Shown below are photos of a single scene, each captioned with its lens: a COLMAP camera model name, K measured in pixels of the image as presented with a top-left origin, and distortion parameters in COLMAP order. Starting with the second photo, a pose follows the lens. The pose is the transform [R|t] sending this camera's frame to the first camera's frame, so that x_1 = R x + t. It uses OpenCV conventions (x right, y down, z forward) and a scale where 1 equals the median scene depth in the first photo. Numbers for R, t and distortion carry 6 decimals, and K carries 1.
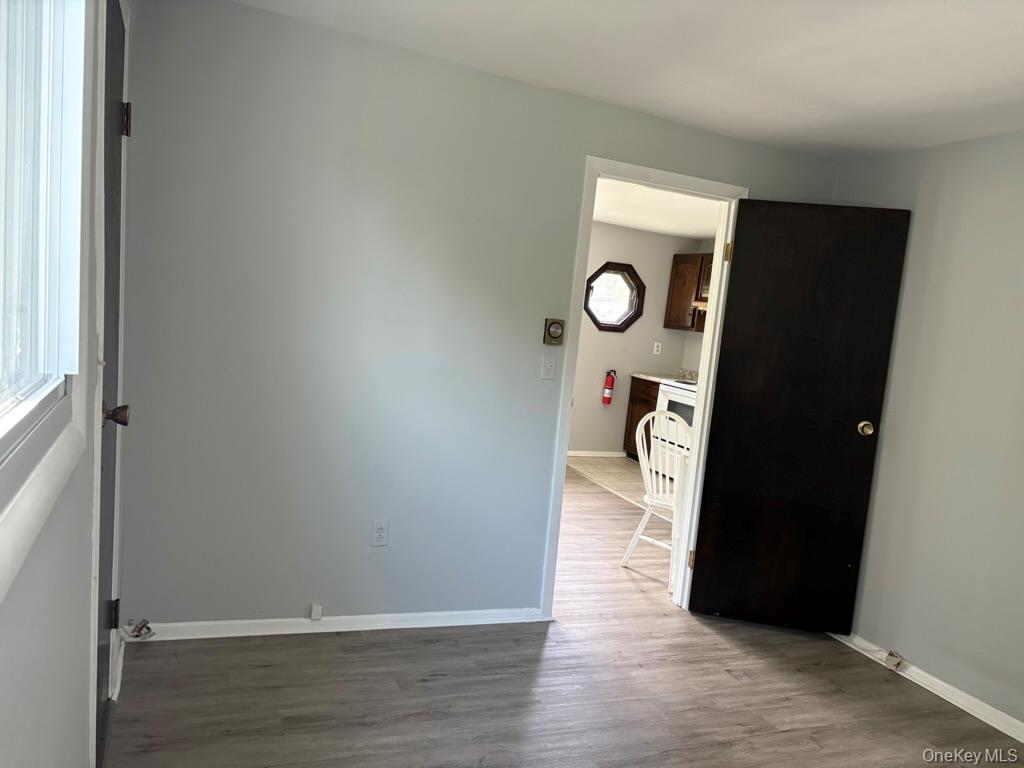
lens RADIAL K [[757.8, 0, 511.2], [0, 757.8, 390.9], [0, 0, 1]] dist [0.009645, 0.002051]
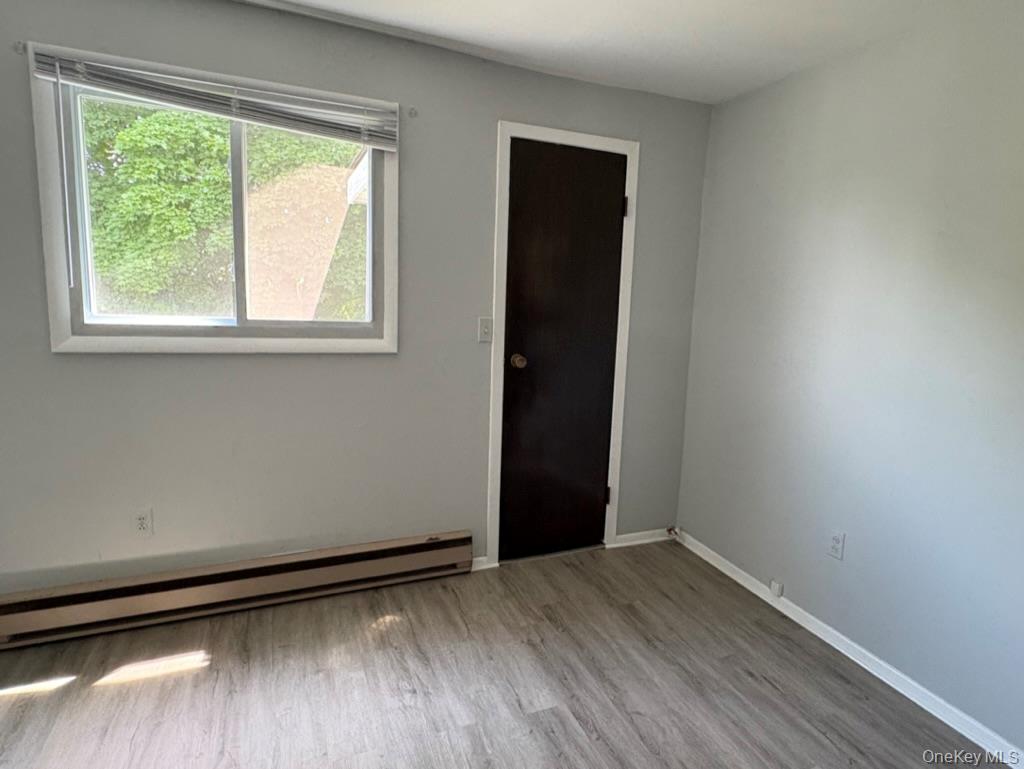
lens RADIAL K [[568.9, 0, 512.5], [0, 568.9, 381.9], [0, 0, 1]] dist [-0.002541, -0.001011]
pose [[-0.017521, 0.049217, -0.998634, 0.654560], [-0.147279, 0.987766, 0.051265, 0.010022], [0.988940, 0.147976, -0.010058, 0.677093]]
